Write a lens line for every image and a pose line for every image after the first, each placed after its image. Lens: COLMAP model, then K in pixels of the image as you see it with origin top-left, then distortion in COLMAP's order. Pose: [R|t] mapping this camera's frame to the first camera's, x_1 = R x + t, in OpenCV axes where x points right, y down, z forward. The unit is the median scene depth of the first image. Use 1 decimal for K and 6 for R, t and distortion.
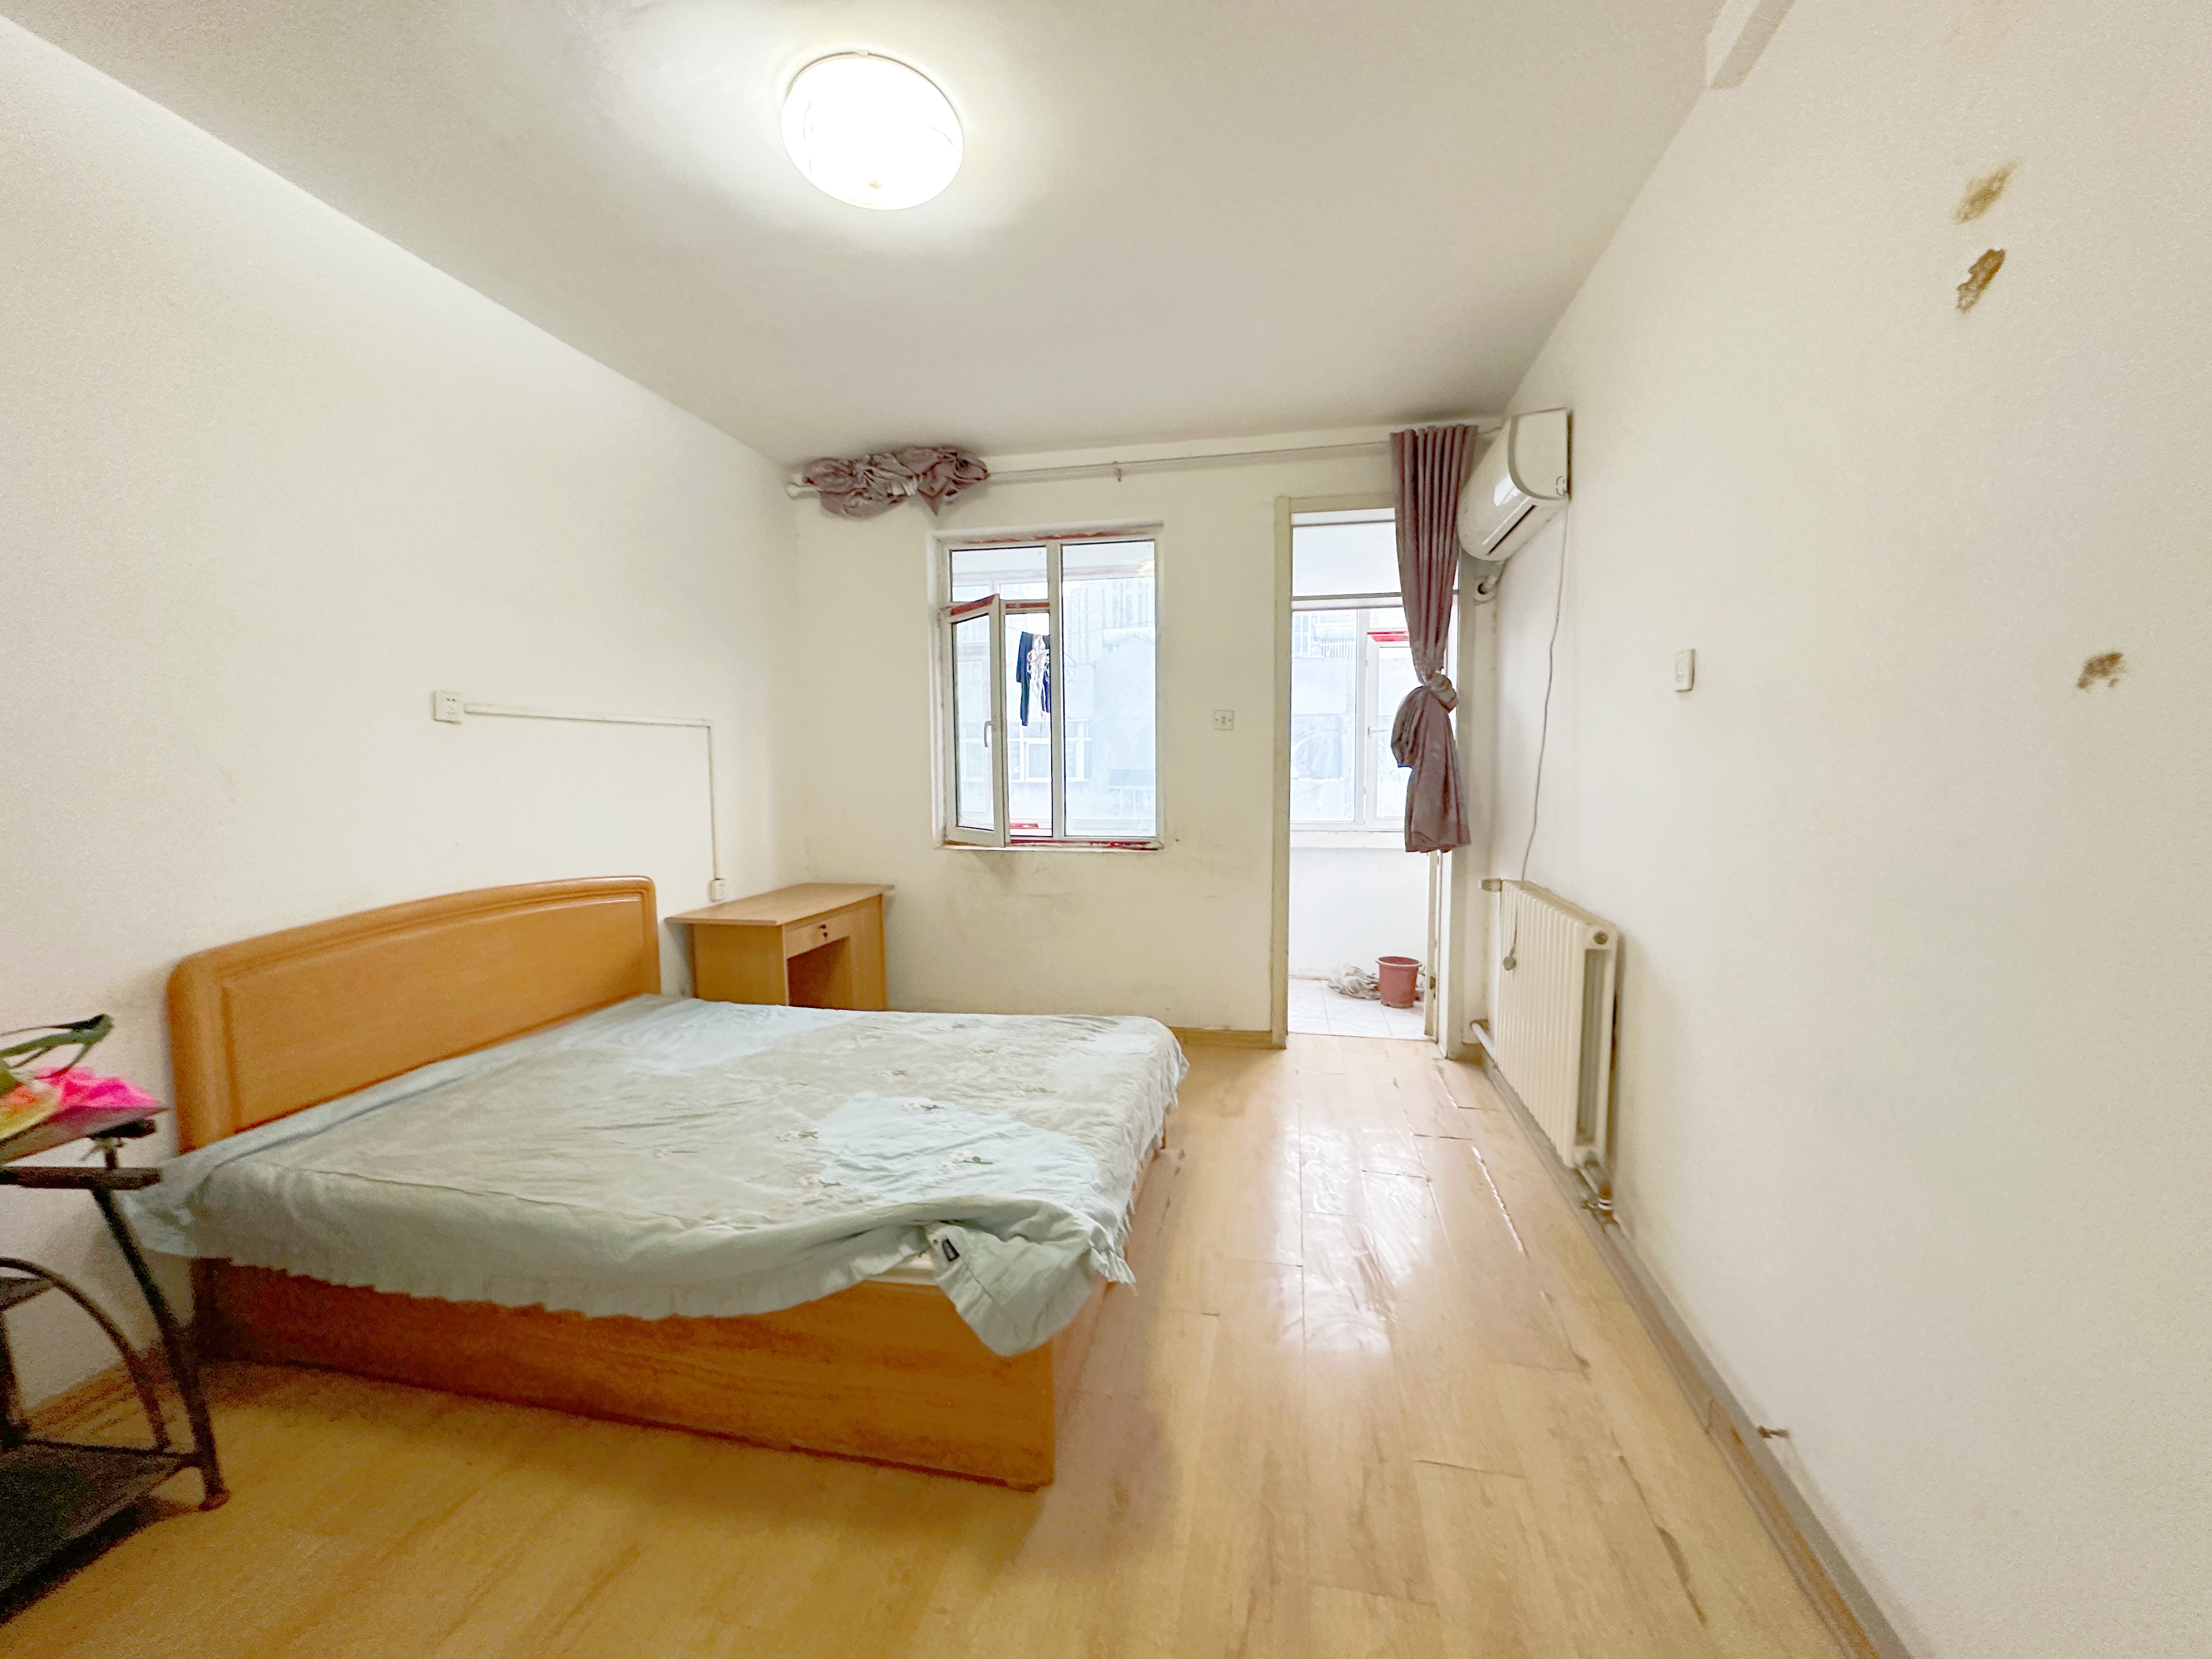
lens RADIAL K [[877.5, 0, 1106.0], [0, 877.5, 829.5], [0, 0, 1]] dist [-0.000030, 0.000203]
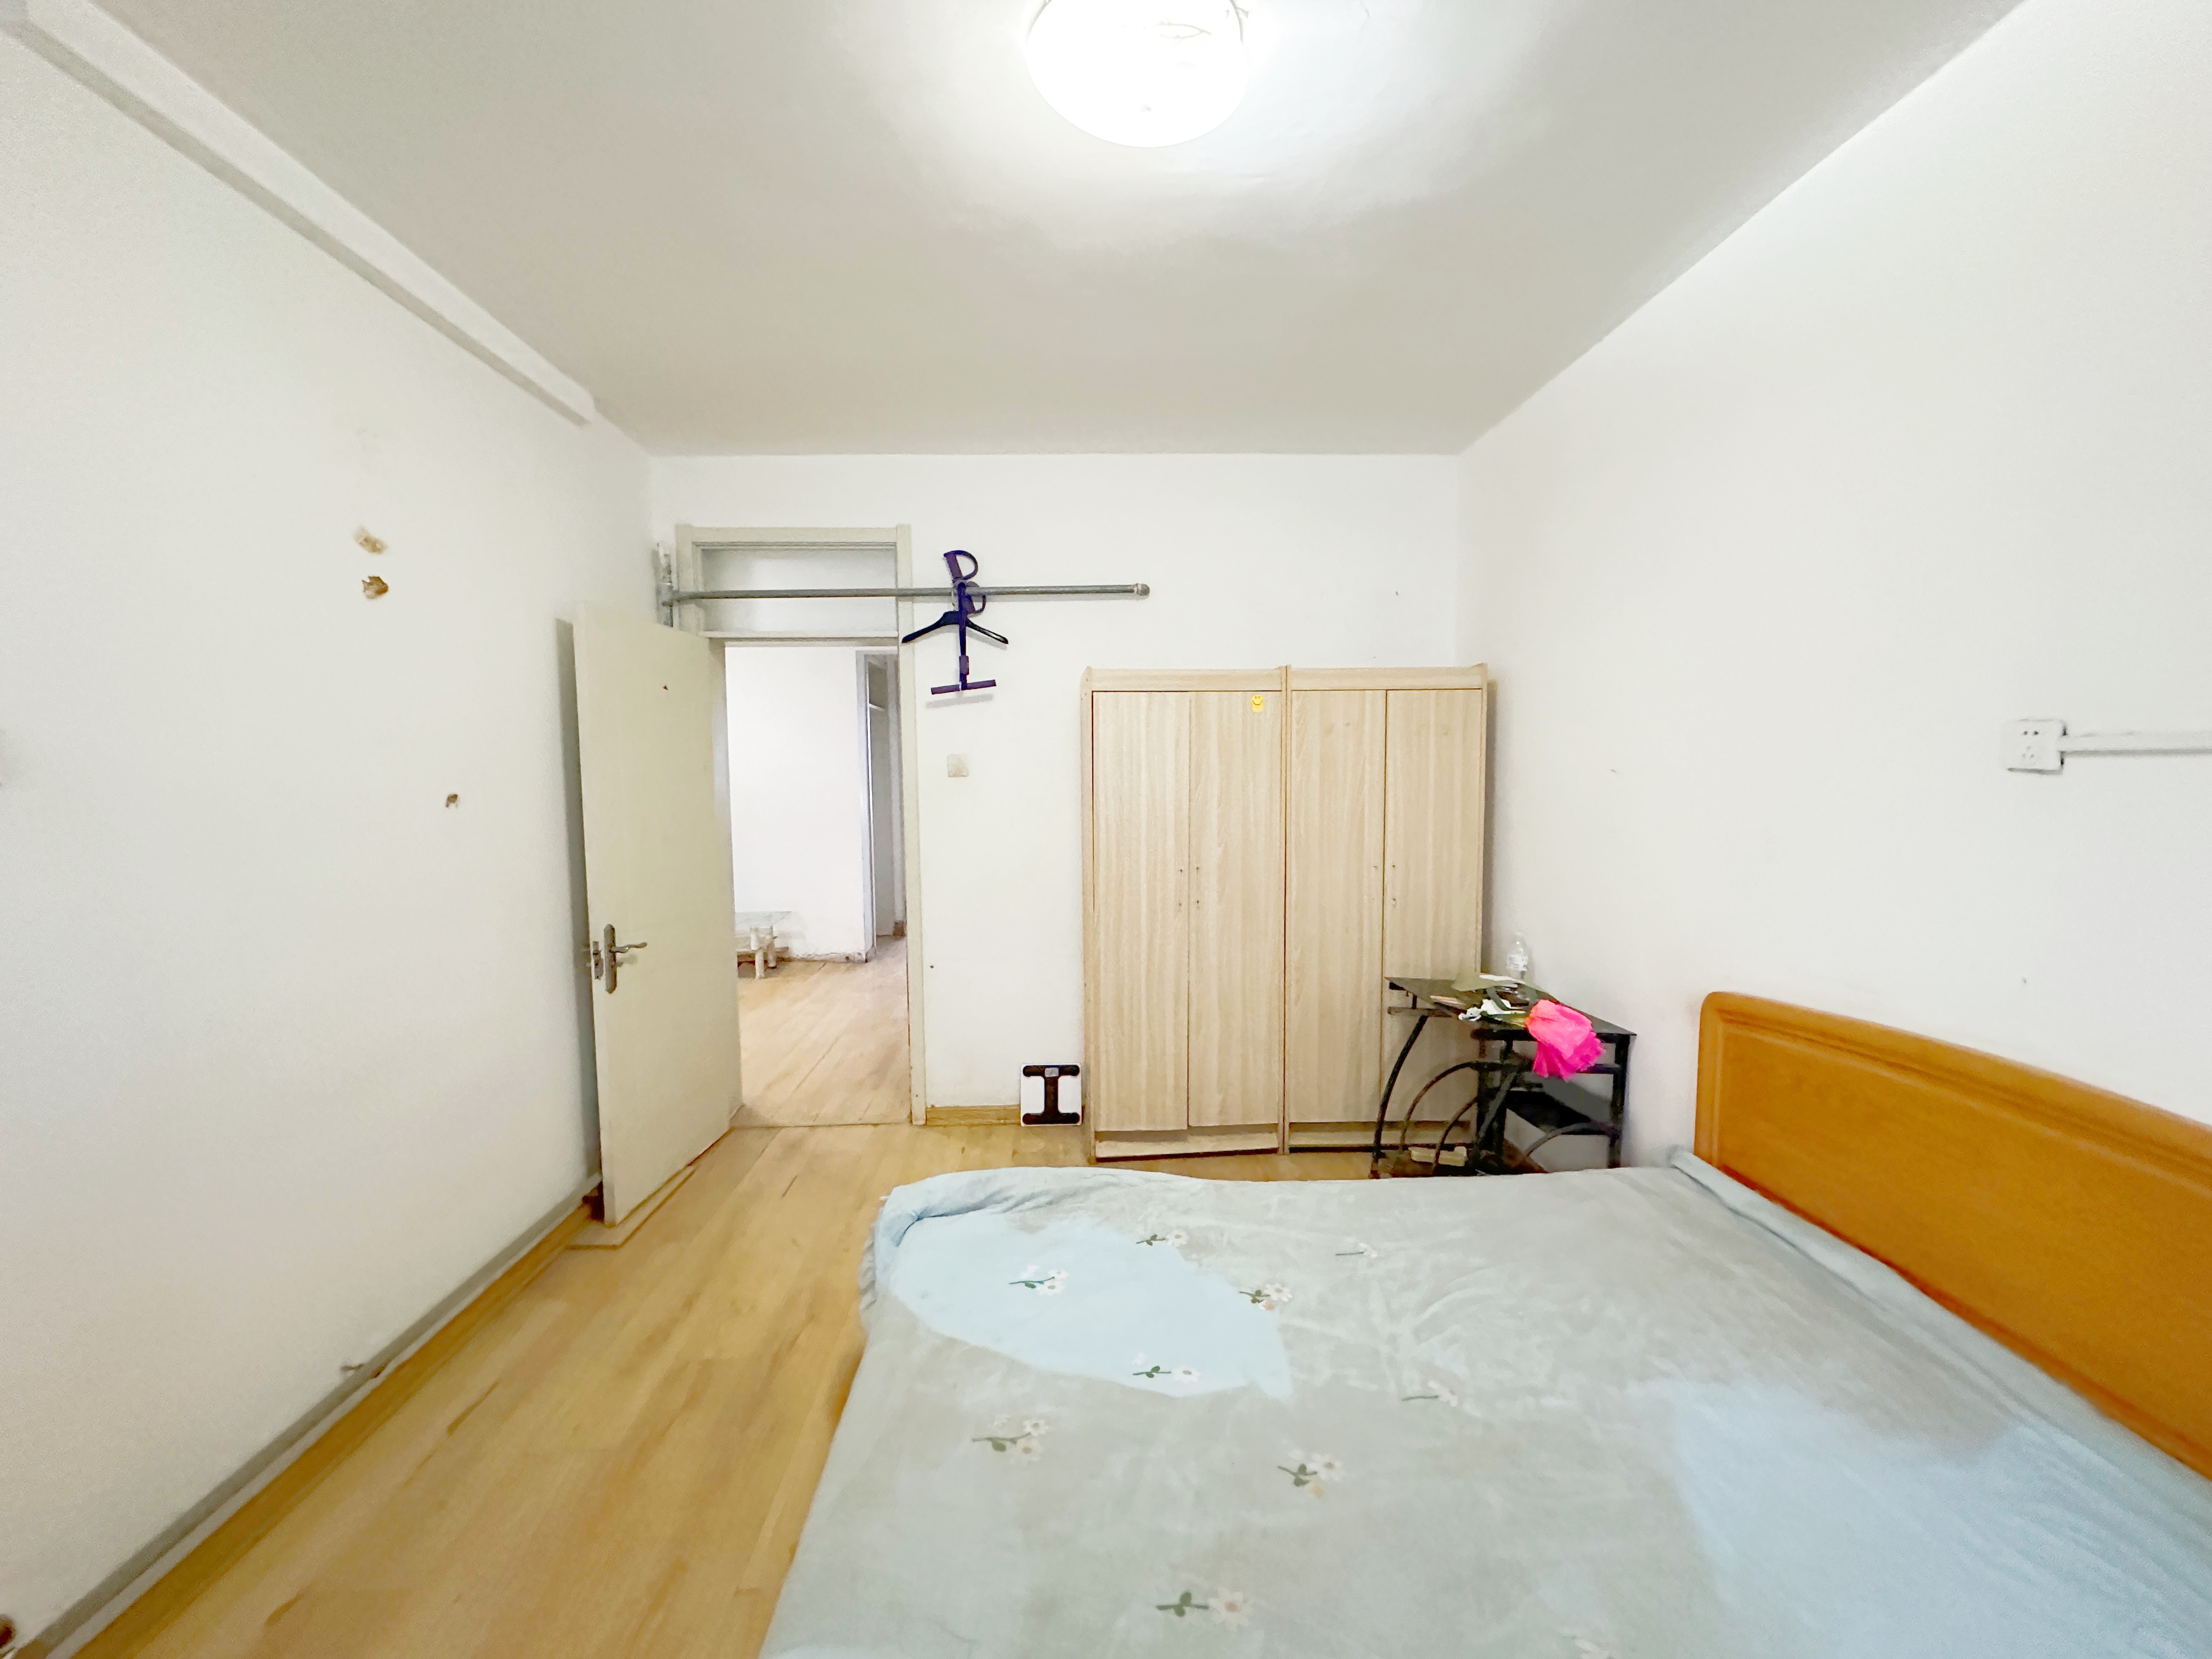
lens RADIAL K [[877.5, 0, 1106.0], [0, 877.5, 829.5], [0, 0, 1]] dist [-0.000030, 0.000203]
pose [[-0.967956, 0.036659, -0.248429, -0.014531], [-0.000468, 0.989022, 0.147765, -0.207847], [0.251118, 0.143146, -0.957313, 1.711560]]
